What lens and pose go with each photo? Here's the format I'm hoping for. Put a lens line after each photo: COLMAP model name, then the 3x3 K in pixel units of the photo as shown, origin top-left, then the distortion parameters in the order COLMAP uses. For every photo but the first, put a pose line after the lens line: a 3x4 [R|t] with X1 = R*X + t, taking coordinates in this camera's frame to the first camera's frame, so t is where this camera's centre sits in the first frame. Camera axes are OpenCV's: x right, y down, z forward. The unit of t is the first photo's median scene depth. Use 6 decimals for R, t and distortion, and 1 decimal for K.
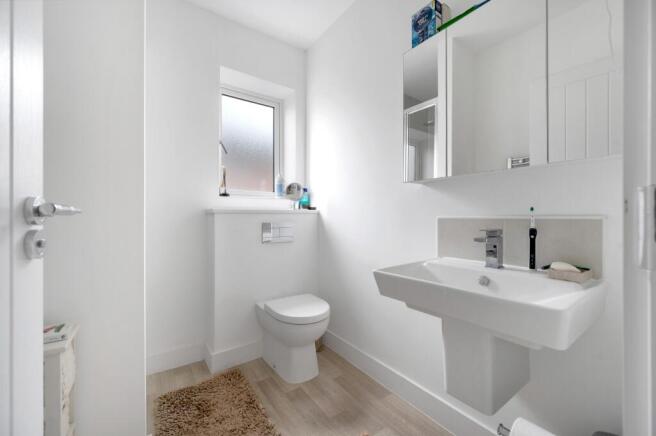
lens RADIAL K [[265.3, 0, 328.0], [0, 265.3, 218.0], [0, 0, 1]] dist [0.000203, 0.000009]
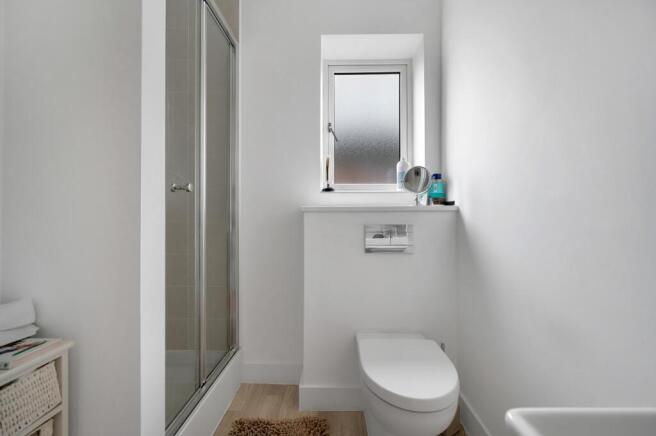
lens RADIAL K [[258.1, 0, 328.0], [0, 258.1, 218.0], [0, 0, 1]] dist [-0.000034, 0.000068]
pose [[0.800991, -0.002901, -0.598669, 0.084037], [0.000294, 0.999990, -0.004452, 0.002583], [0.598676, 0.003390, 0.800984, 0.330318]]
